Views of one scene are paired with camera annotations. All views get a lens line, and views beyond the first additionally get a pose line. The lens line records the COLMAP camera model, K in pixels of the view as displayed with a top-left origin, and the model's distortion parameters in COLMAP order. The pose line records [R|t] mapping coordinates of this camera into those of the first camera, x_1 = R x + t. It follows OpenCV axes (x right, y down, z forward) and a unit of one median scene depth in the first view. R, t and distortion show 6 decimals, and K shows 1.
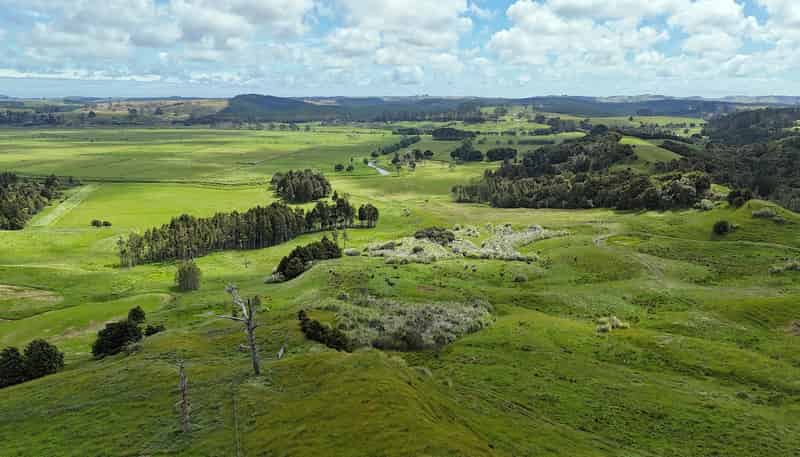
lens RADIAL K [[583.6, 0, 400.0], [0, 583.6, 228.5], [0, 0, 1]] dist [0.083003, -0.085032]
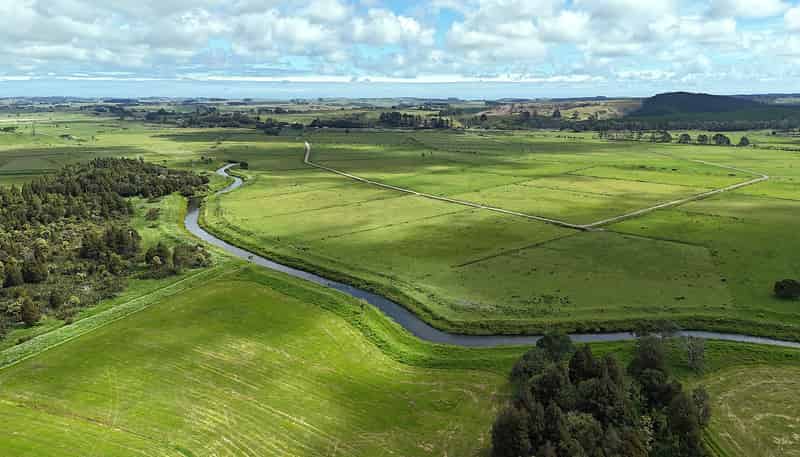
lens RADIAL K [[583.6, 0, 400.0], [0, 583.6, 228.5], [0, 0, 1]] dist [0.083003, -0.085032]
pose [[0.772547, 0.134230, -0.620607, -0.054849], [-0.134156, 0.989841, 0.047089, -0.103392], [0.620623, 0.046880, 0.782706, 0.465091]]
